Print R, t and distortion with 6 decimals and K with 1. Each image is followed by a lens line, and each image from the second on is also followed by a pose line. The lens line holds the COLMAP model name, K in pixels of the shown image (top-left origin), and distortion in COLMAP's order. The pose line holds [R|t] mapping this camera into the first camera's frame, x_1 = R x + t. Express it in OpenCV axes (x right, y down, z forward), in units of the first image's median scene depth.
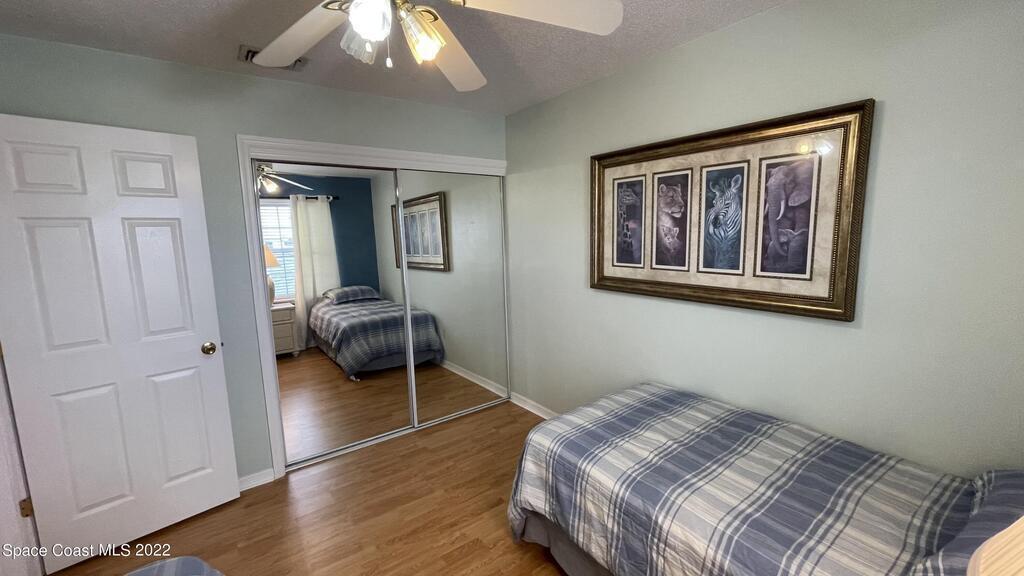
lens RADIAL K [[417.1, 0, 517.7], [0, 417.1, 283.1], [0, 0, 1]] dist [-0.001912, 0.001858]
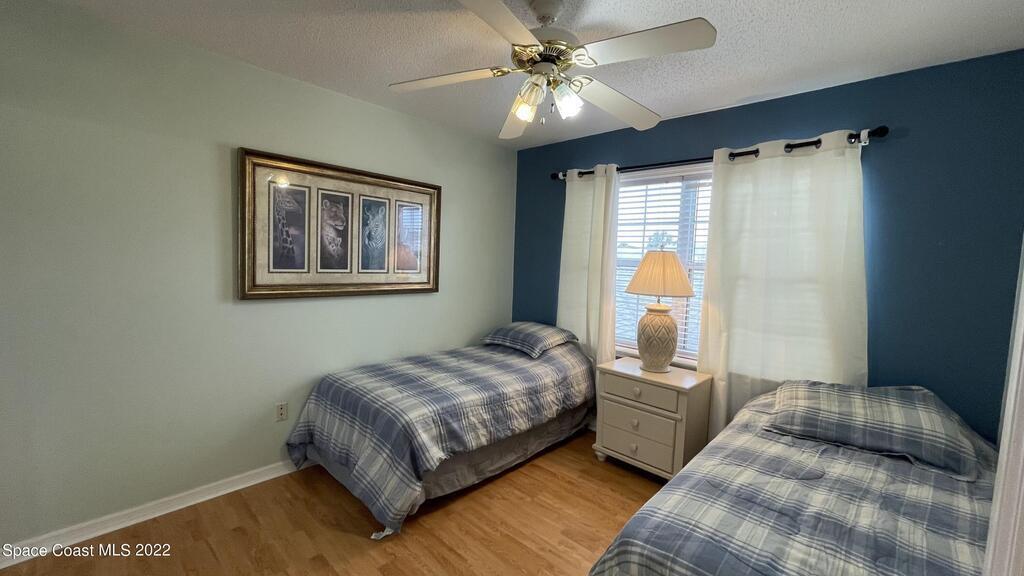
lens RADIAL K [[417.1, 0, 510.2], [0, 417.1, 281.1], [0, 0, 1]] dist [-0.001912, 0.001858]
pose [[-0.180675, -0.042088, 0.982642, -0.914262], [0.084948, 0.994683, 0.058223, -0.035146], [-0.979868, 0.093992, -0.176139, 0.733405]]
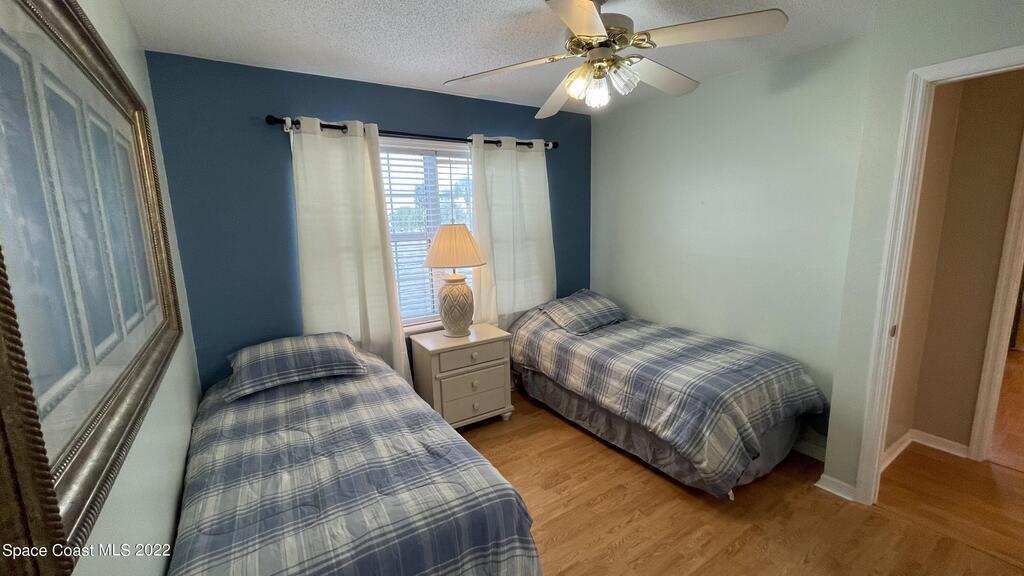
lens RADIAL K [[417.1, 0, 512.1], [0, 417.1, 290.0], [0, 0, 1]] dist [-0.001912, 0.001858]
pose [[-0.997598, 0.039980, 0.056576, -0.033487], [0.054671, 0.955914, 0.288511, -0.184077], [-0.042547, 0.290911, -0.955804, 1.365554]]
